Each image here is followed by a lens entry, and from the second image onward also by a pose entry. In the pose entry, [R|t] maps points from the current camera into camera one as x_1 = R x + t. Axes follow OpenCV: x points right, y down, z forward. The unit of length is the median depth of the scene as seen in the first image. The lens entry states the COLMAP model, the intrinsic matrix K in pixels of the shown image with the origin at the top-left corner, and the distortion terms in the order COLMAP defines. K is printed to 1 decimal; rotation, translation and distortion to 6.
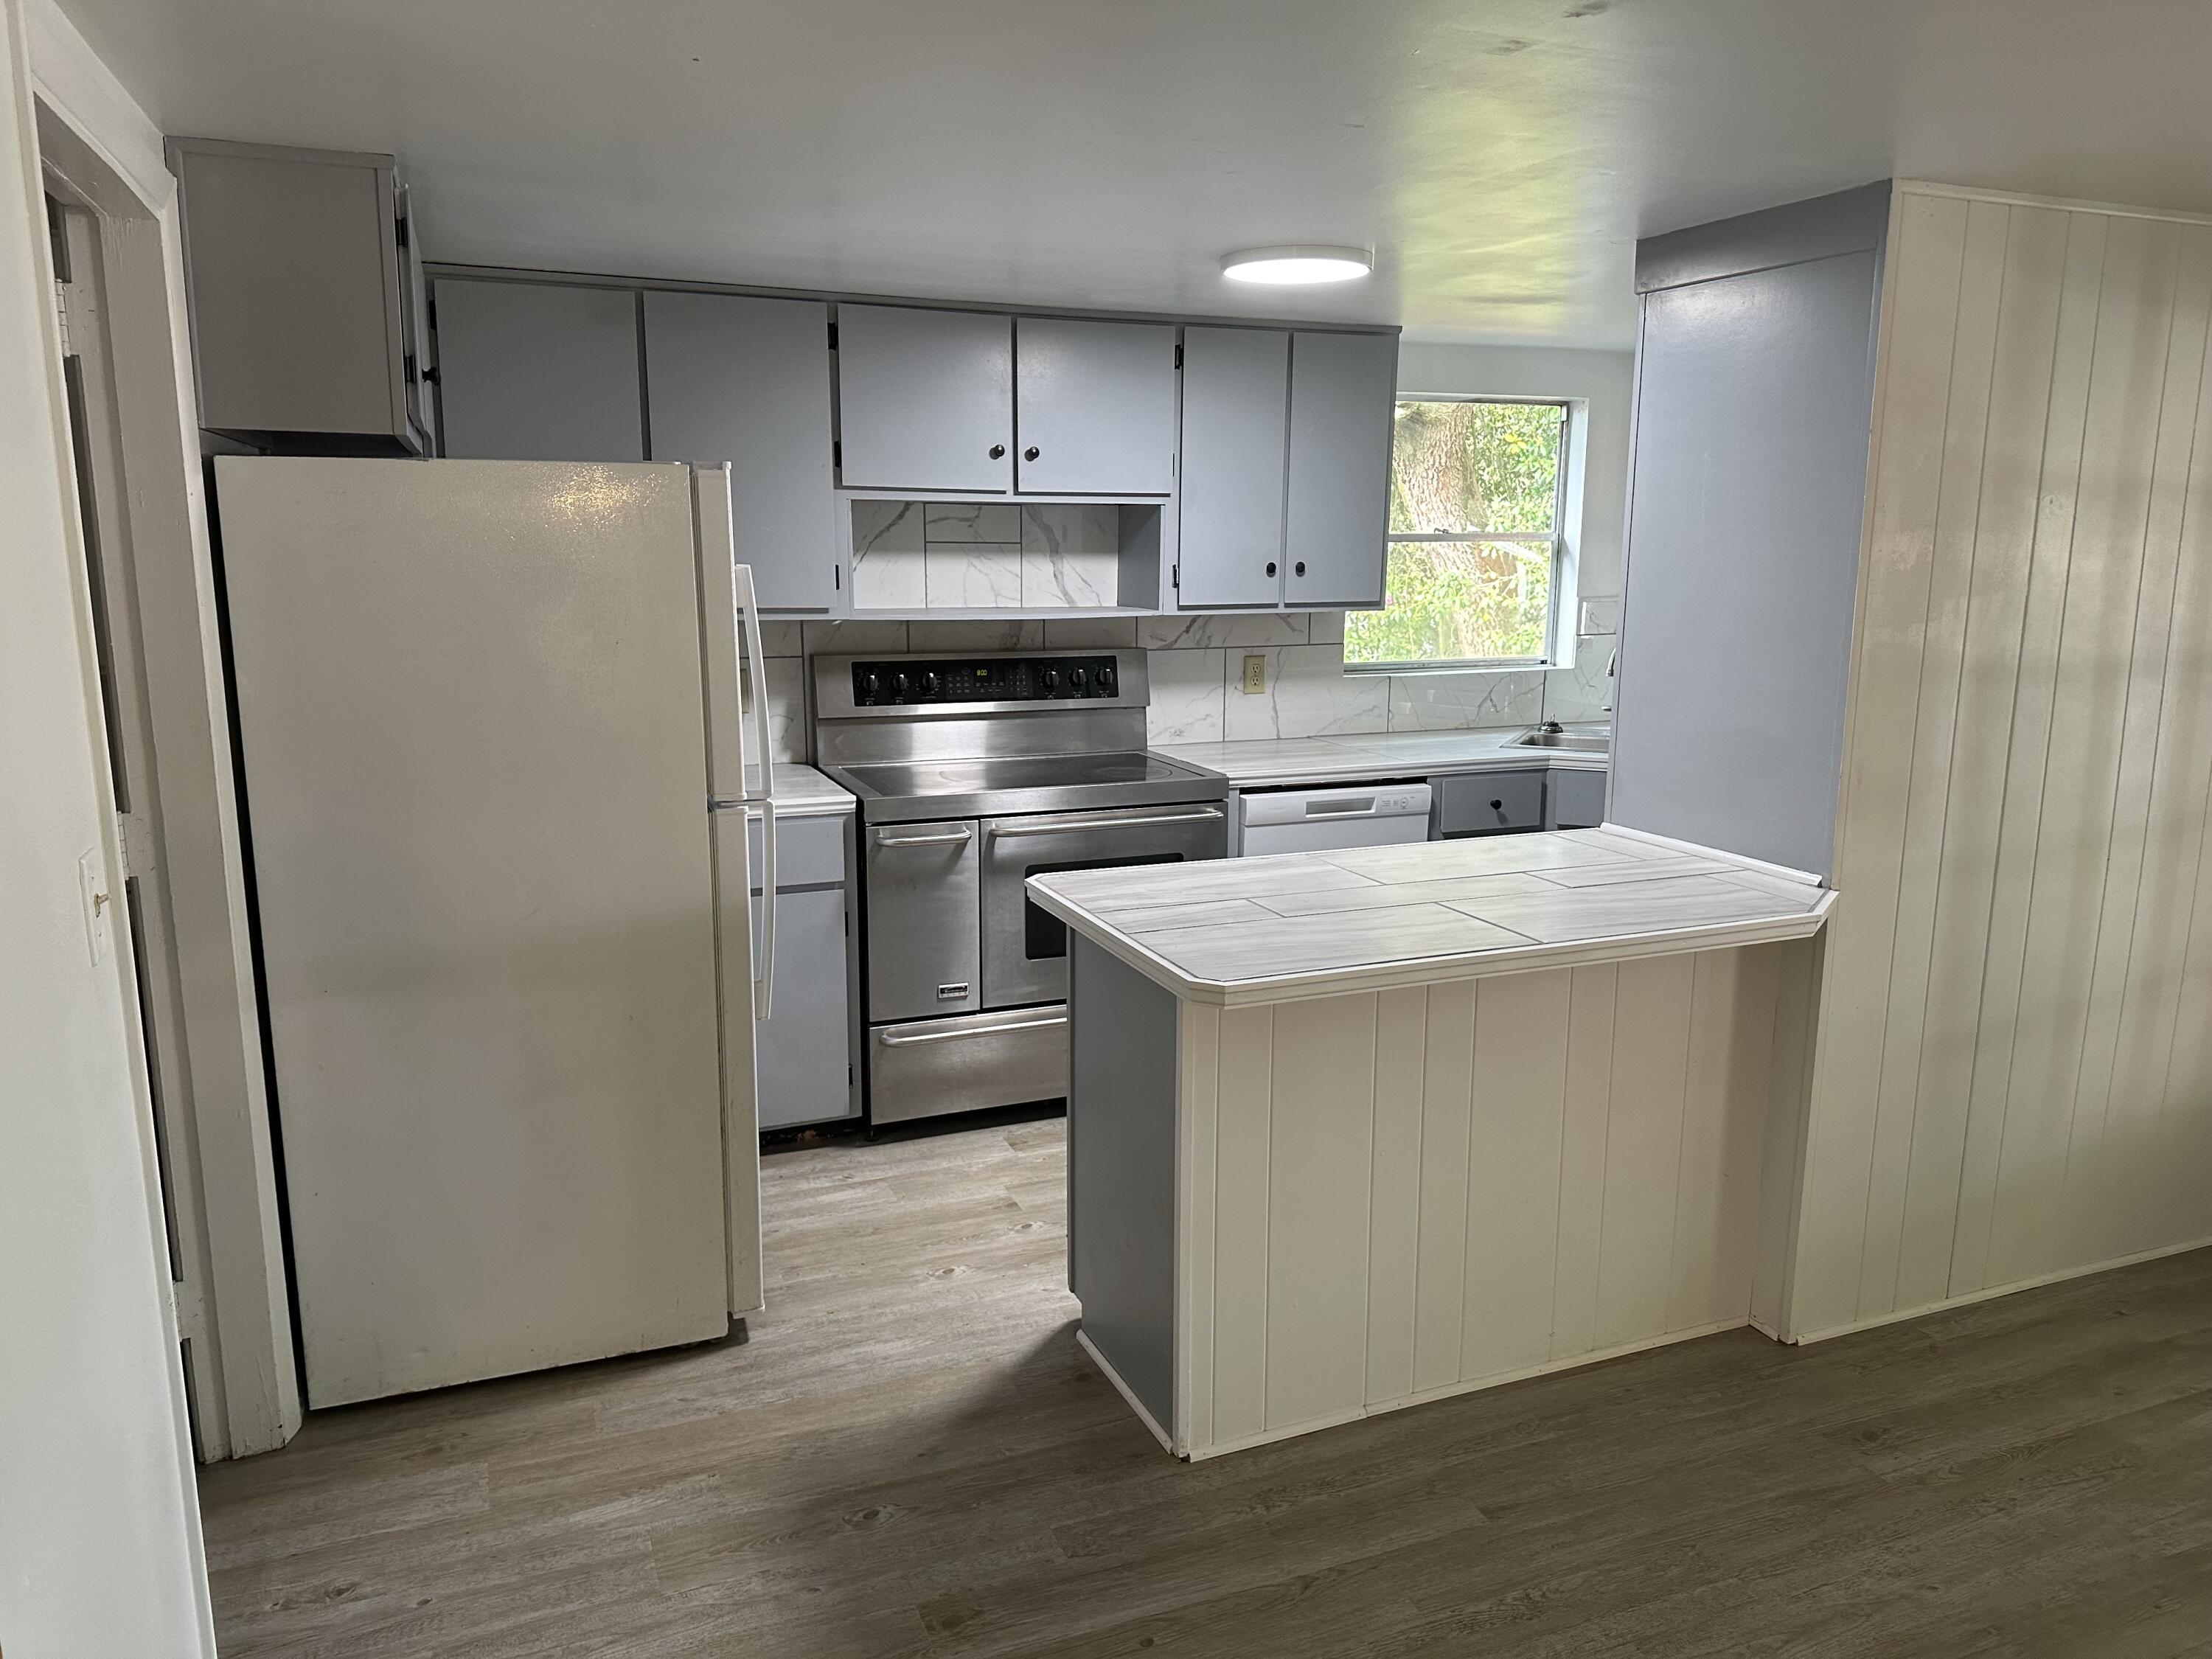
lens RADIAL K [[1550.1, 0, 1106.0], [0, 1550.1, 829.5], [0, 0, 1]] dist [0.096425, -0.098537]
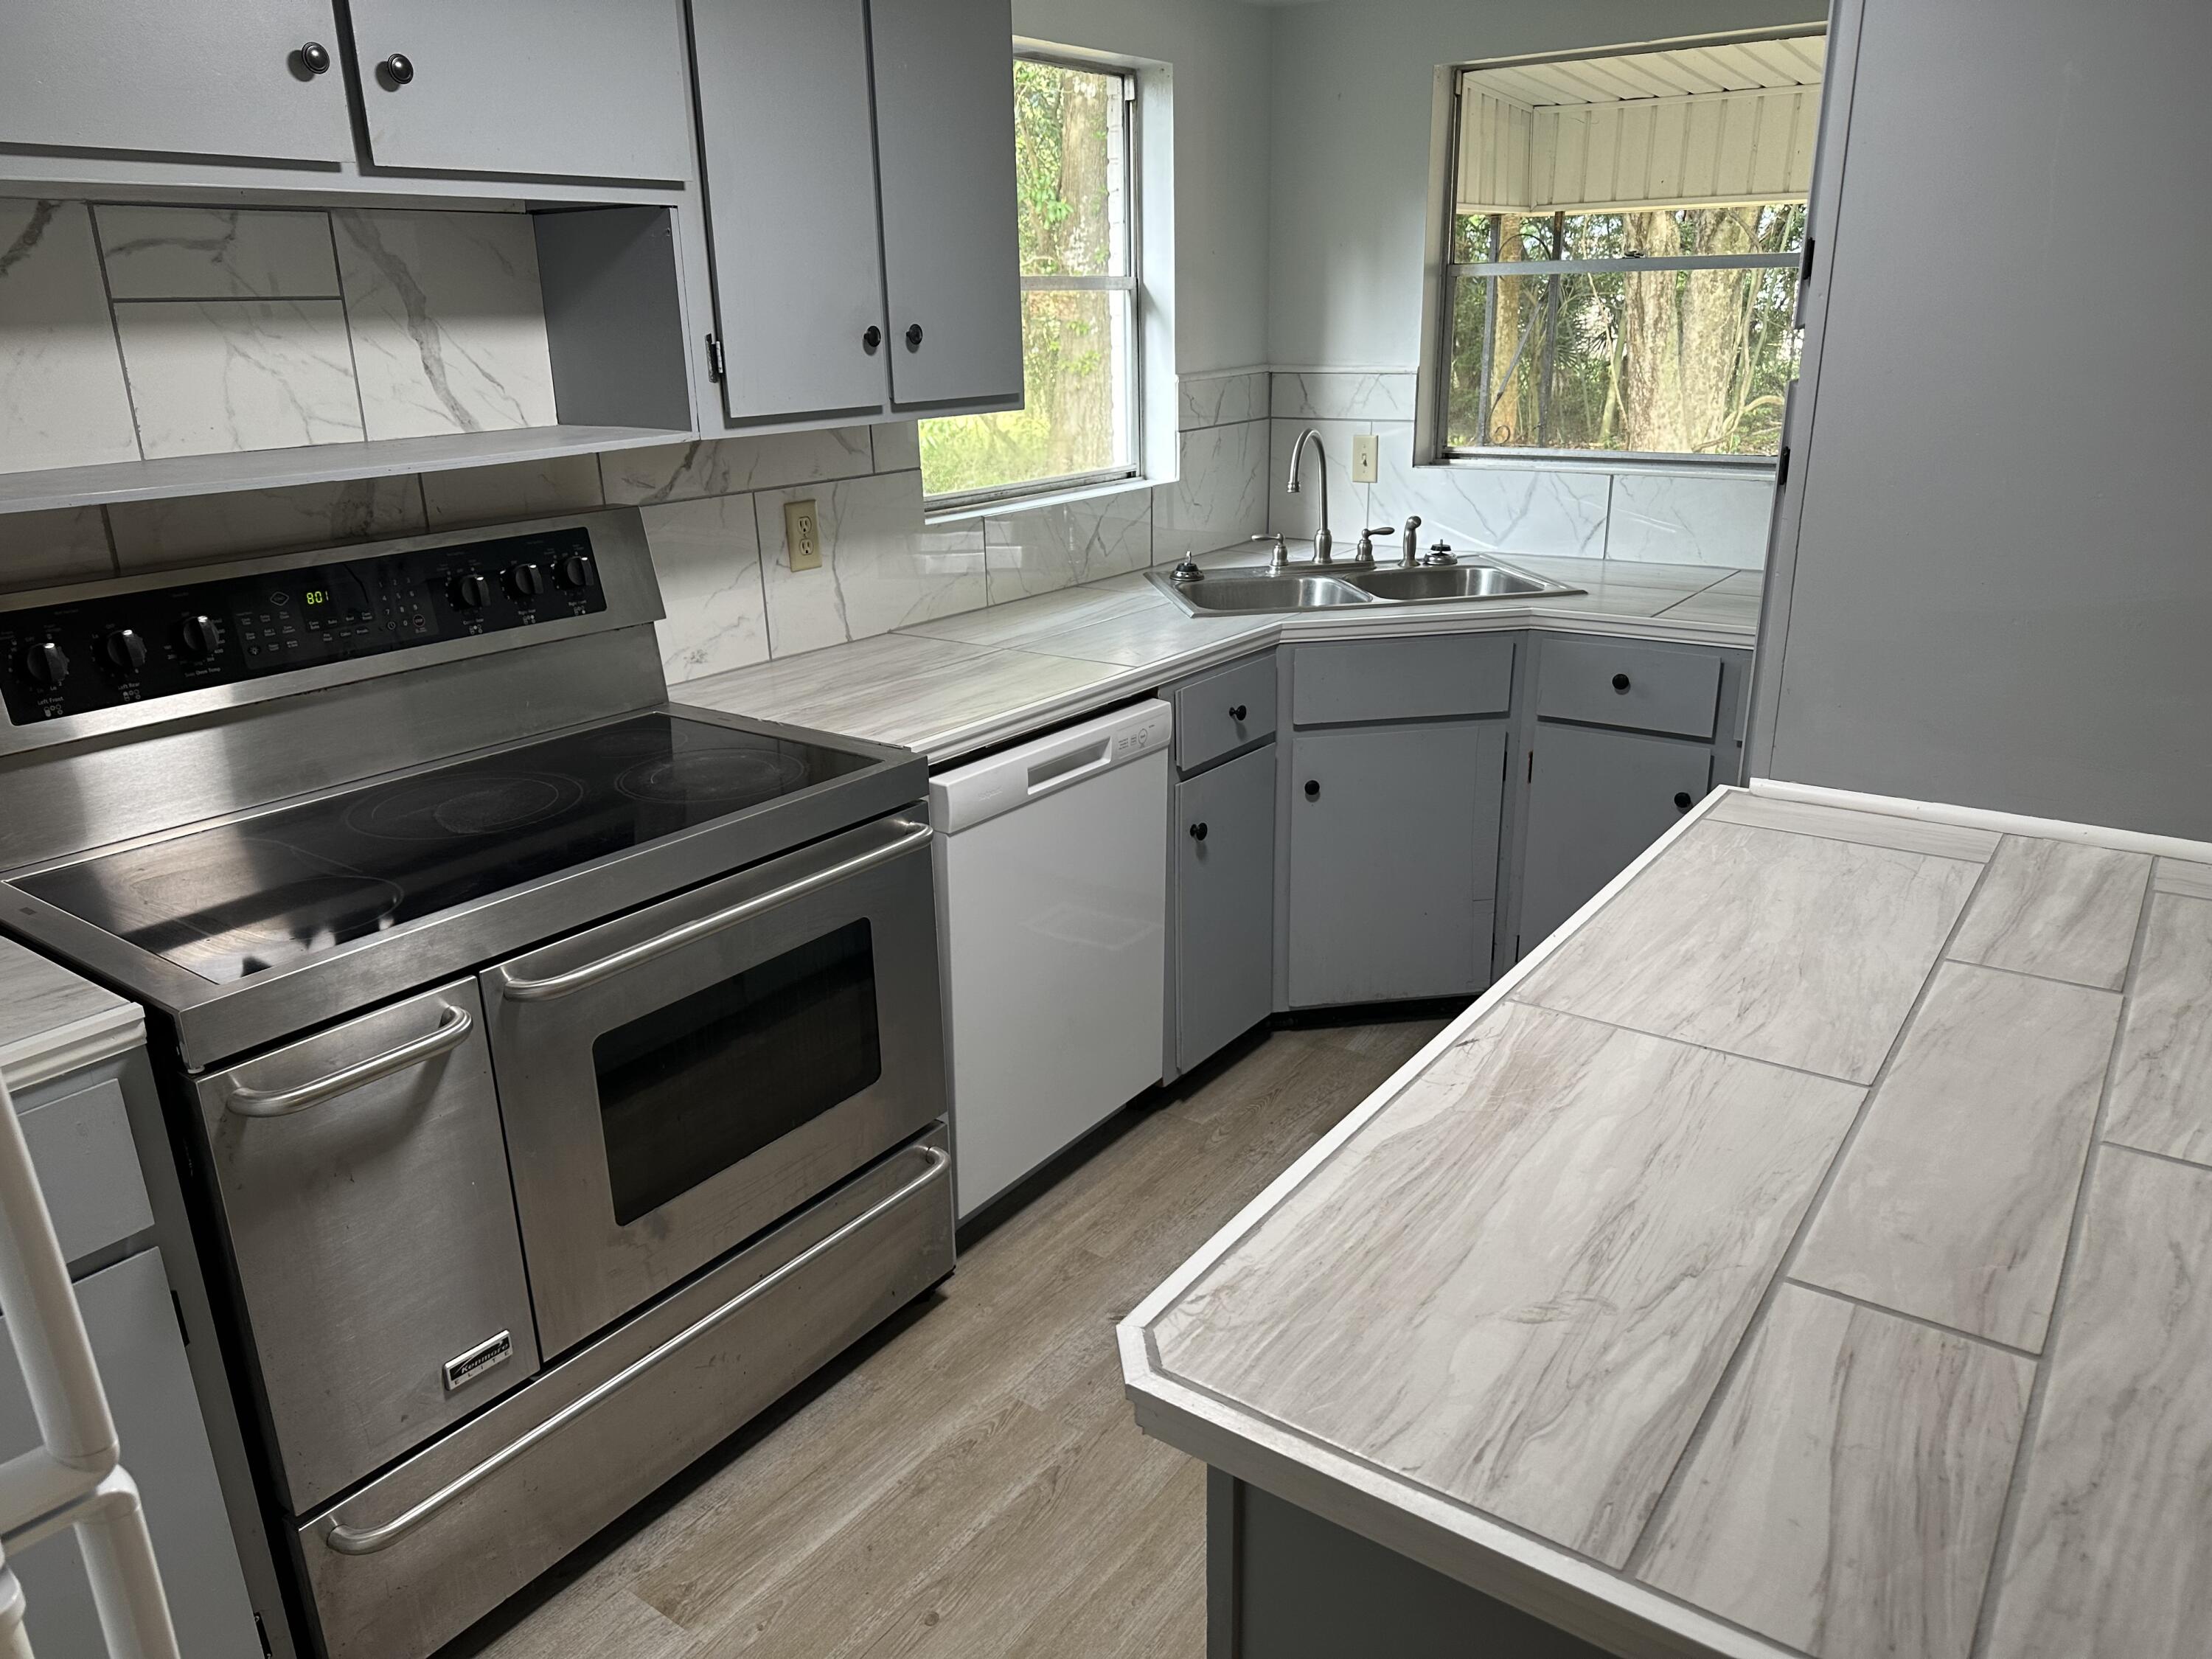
lens RADIAL K [[1558.1, 0, 1106.0], [0, 1558.1, 829.5], [0, 0, 1]] dist [0.059860, -0.068798]
pose [[0.849506, -0.188558, 0.492732, -0.146818], [0.121657, 0.978793, 0.164817, -0.098269], [-0.513360, -0.080069, 0.854430, 0.580878]]
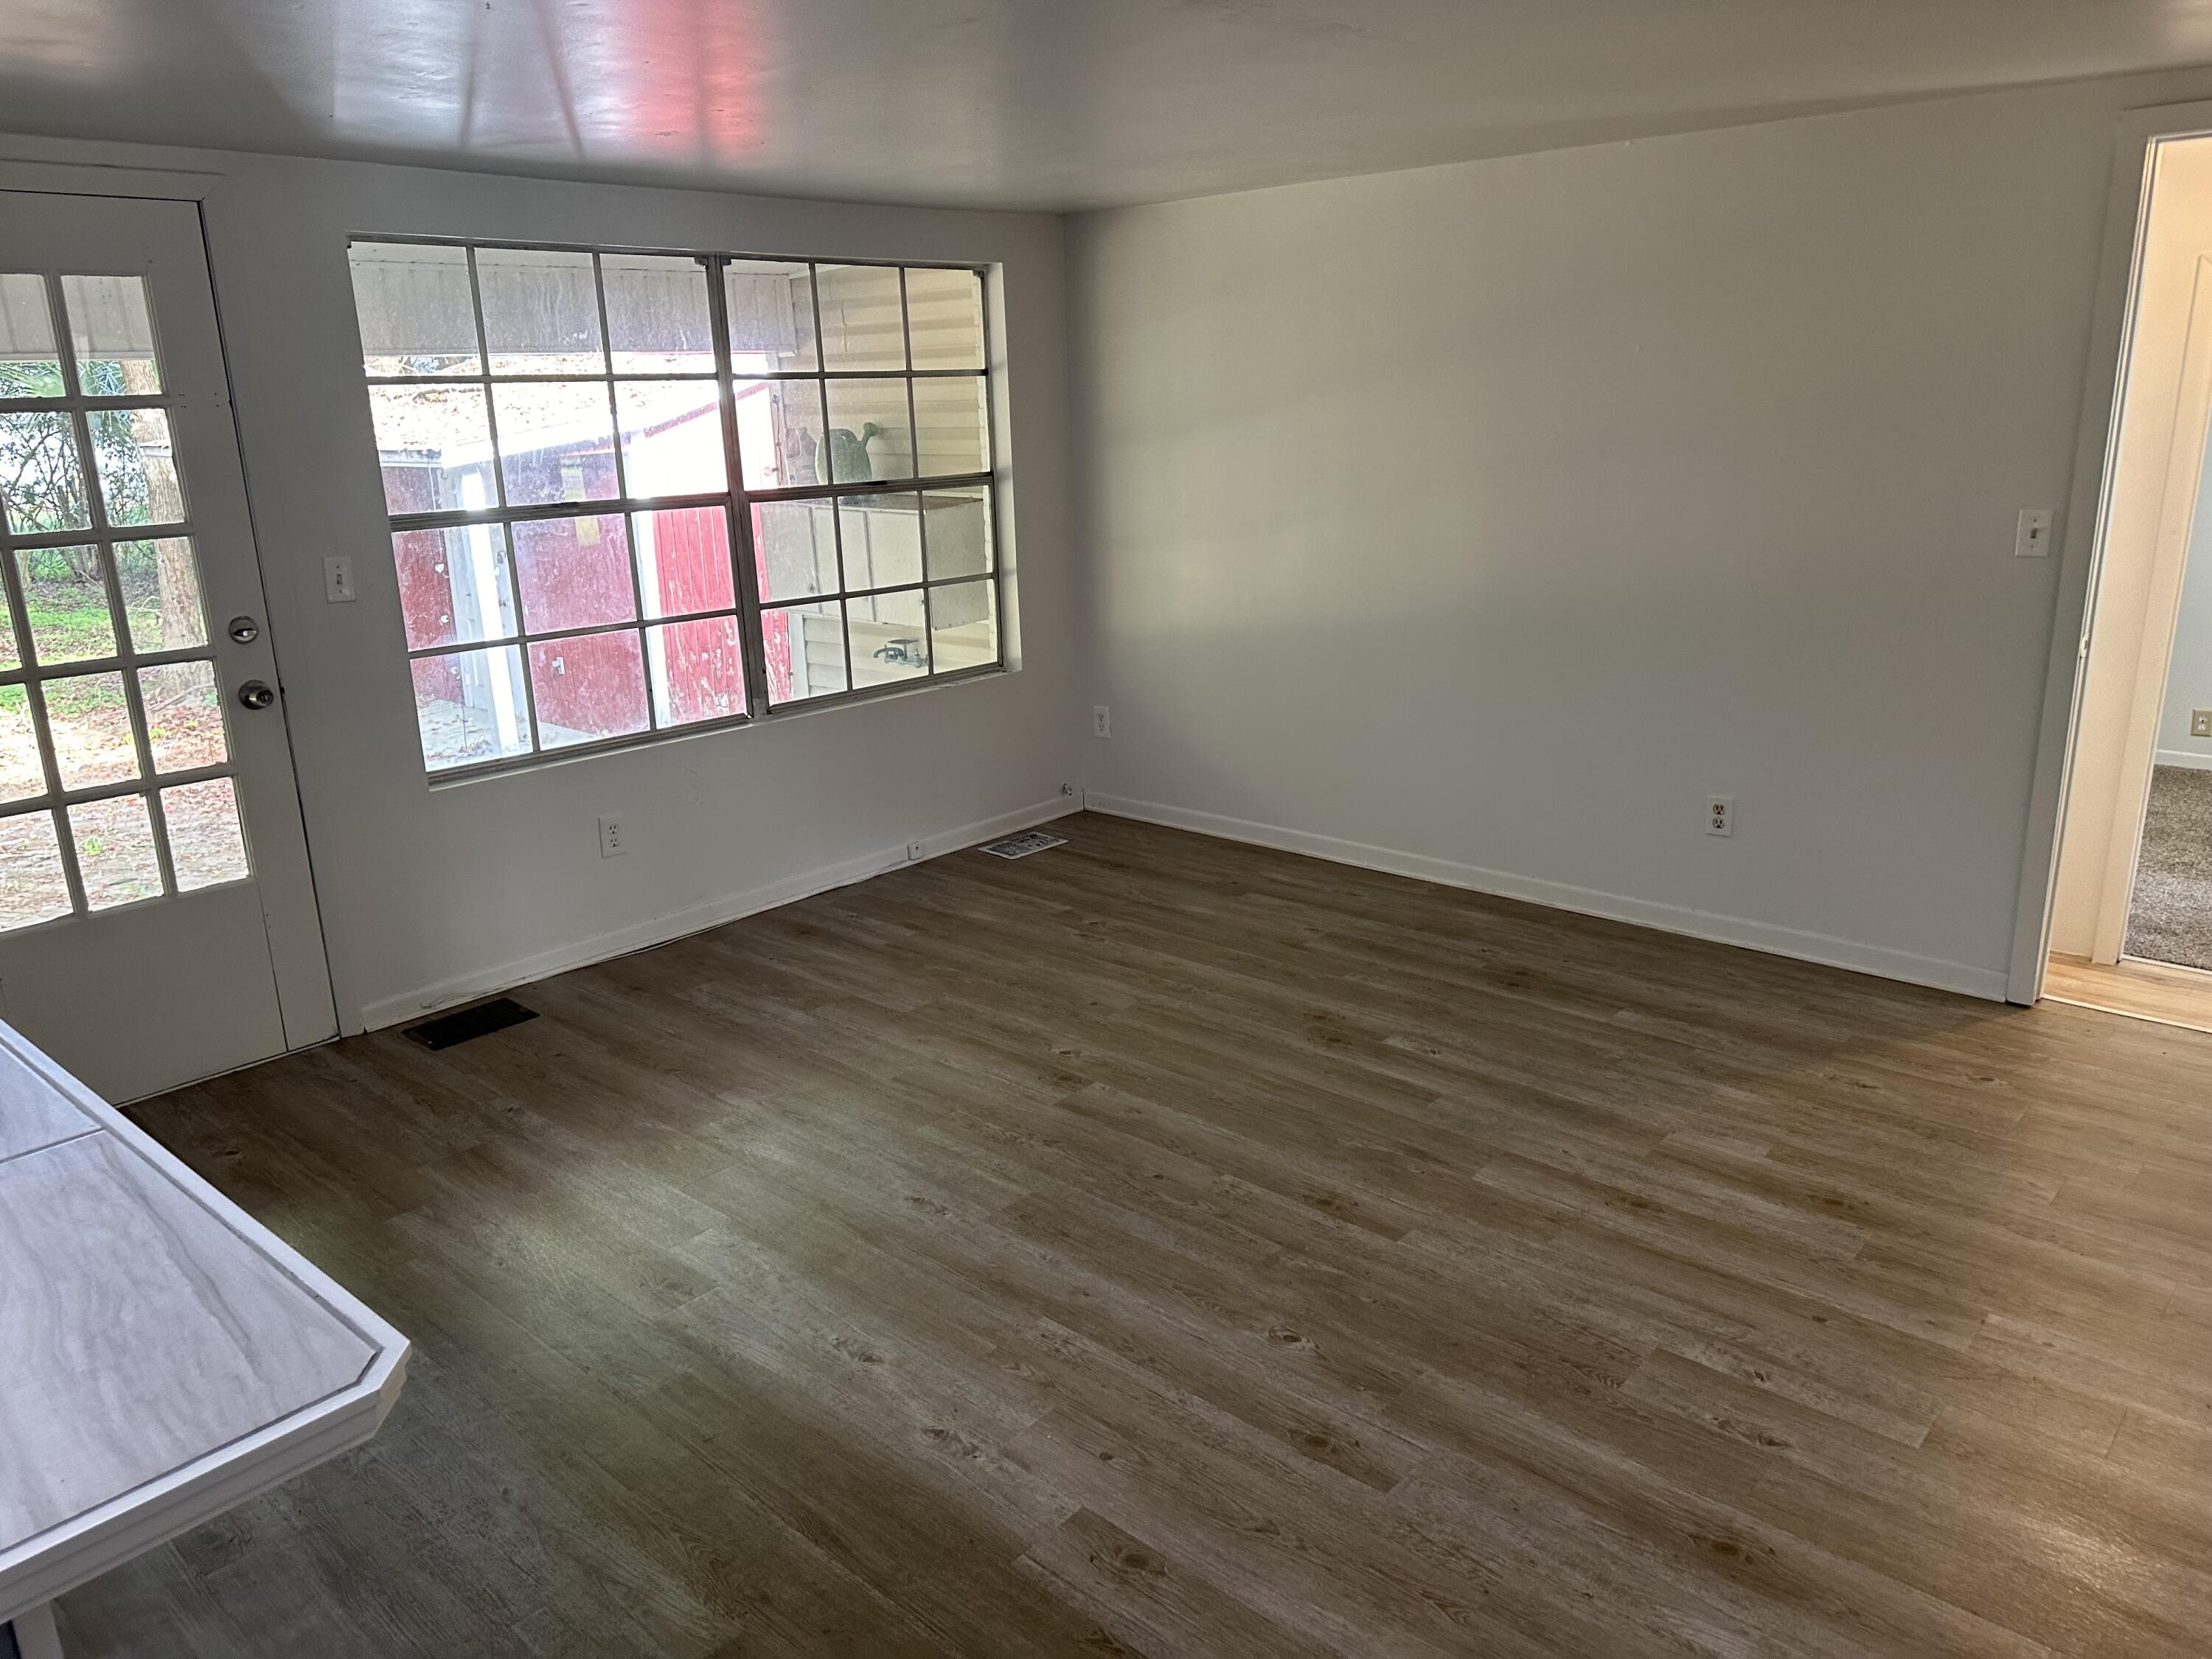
lens RADIAL K [[1539.7, 0, 1097.7], [0, 1539.7, 825.9], [0, 0, 1]] dist [0.133436, -0.209626]
pose [[-0.437632, -0.233008, 0.868438, -0.252376], [0.198869, 0.916837, 0.346210, -0.109593], [-0.876886, 0.324218, -0.354899, 0.561237]]
